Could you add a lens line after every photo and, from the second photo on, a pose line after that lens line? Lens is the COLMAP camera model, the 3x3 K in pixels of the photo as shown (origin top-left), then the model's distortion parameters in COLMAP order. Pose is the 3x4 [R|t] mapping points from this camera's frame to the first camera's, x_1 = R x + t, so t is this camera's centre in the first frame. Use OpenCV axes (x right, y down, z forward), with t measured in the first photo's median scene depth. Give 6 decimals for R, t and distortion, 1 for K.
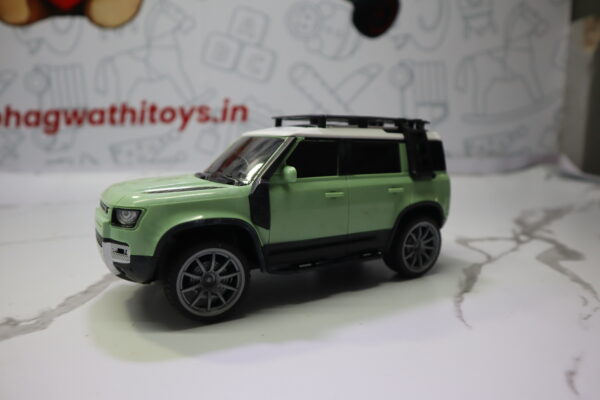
lens RADIAL K [[421.5, 0, 304.1], [0, 421.5, 198.7], [0, 0, 1]] dist [-0.113551, 0.076677]
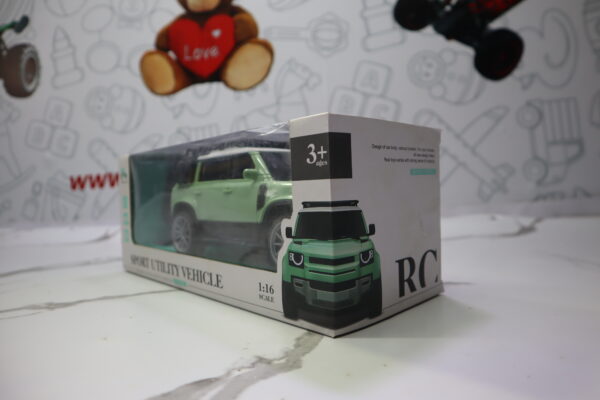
lens RADIAL K [[421.5, 0, 304.5], [0, 421.5, 199.5], [0, 0, 1]] dist [-0.113551, 0.076677]
pose [[0.979554, -0.037498, -0.197658, -0.103111], [0.014247, 0.992939, -0.117766, 0.005364], [0.200678, 0.112542, 0.973171, -0.018213]]
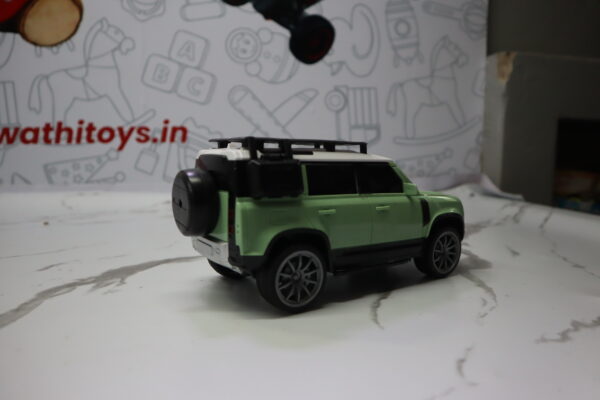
lens RADIAL K [[421.5, 0, 302.9], [0, 421.5, 197.6], [0, 0, 1]] dist [-0.113551, 0.076677]
pose [[0.991578, -0.004479, 0.129434, 0.011491], [0.010915, 0.998737, -0.049053, 0.002779], [-0.129051, 0.050053, 0.990374, -0.029986]]
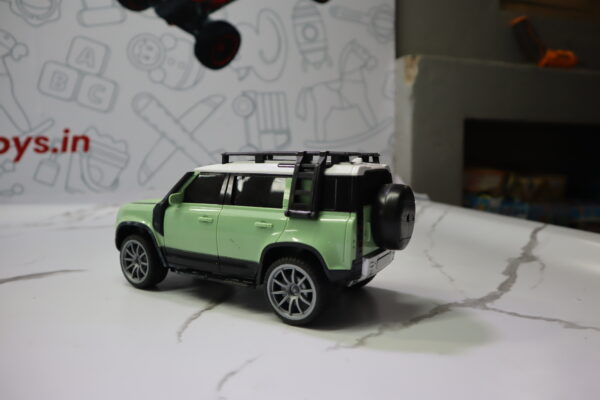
lens RADIAL K [[421.5, 0, 302.5], [0, 421.5, 196.9], [0, 0, 1]] dist [-0.113551, 0.076677]
pose [[0.972852, -0.035261, 0.228727, 0.129109], [0.049207, 0.997242, -0.055554, 0.001123], [-0.226138, 0.065300, 0.971904, -0.047547]]
